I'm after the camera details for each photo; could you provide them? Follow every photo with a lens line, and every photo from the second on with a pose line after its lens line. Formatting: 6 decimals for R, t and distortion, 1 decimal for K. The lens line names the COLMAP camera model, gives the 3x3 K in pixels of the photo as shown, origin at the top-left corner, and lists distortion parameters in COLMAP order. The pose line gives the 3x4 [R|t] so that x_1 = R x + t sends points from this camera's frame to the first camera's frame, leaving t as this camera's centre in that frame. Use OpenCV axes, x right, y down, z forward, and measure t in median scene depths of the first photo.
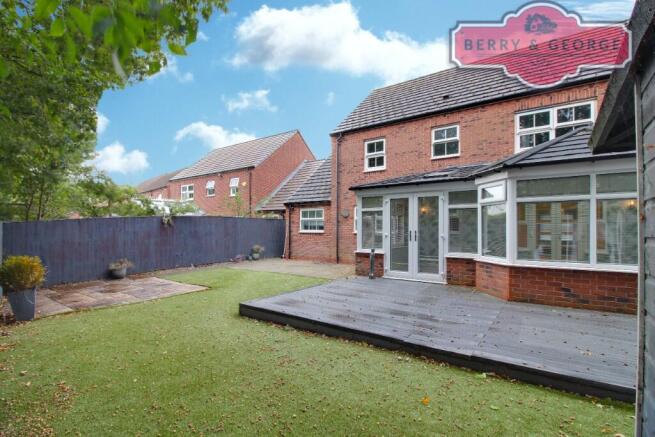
lens RADIAL K [[308.8, 0, 325.8], [0, 308.8, 224.8], [0, 0, 1]] dist [-0.001709, -0.000439]
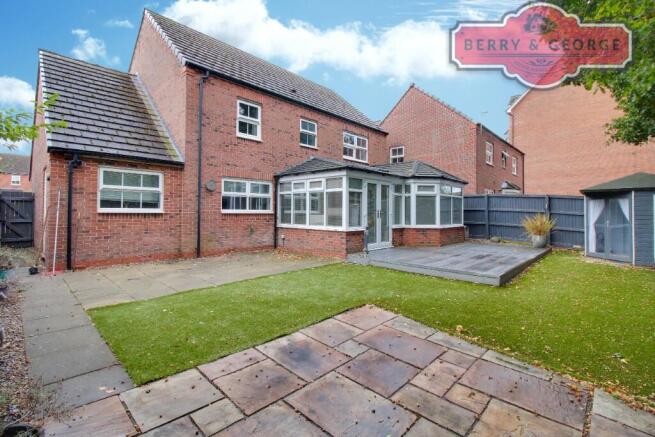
lens RADIAL K [[307.5, 0, 317.6], [0, 307.5, 204.1], [0, 0, 1]] dist [-0.002971, -0.000134]
pose [[0.119997, 0.015003, 0.992661, -0.739155], [-0.023687, 0.999644, -0.012245, 0.011250], [-0.992492, -0.022044, 0.120310, 0.800267]]
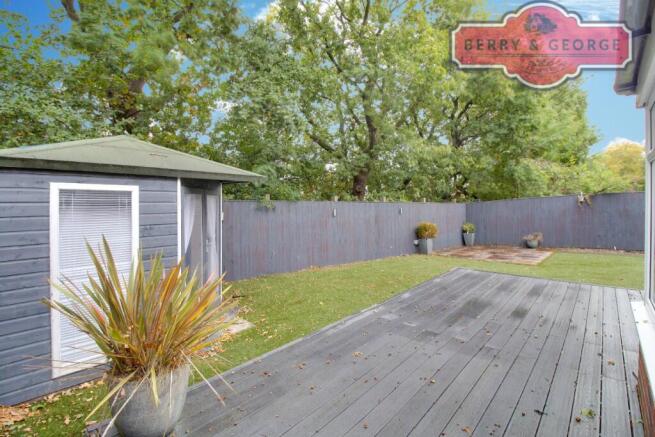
lens RADIAL K [[308.8, 0, 343.2], [0, 308.8, 208.6], [0, 0, 1]] dist [-0.001709, -0.000439]
pose [[-0.061949, 0.013260, -0.997991, 0.562269], [0.018346, 0.999758, 0.012144, -0.010412], [0.997911, -0.017557, -0.062178, 0.323386]]
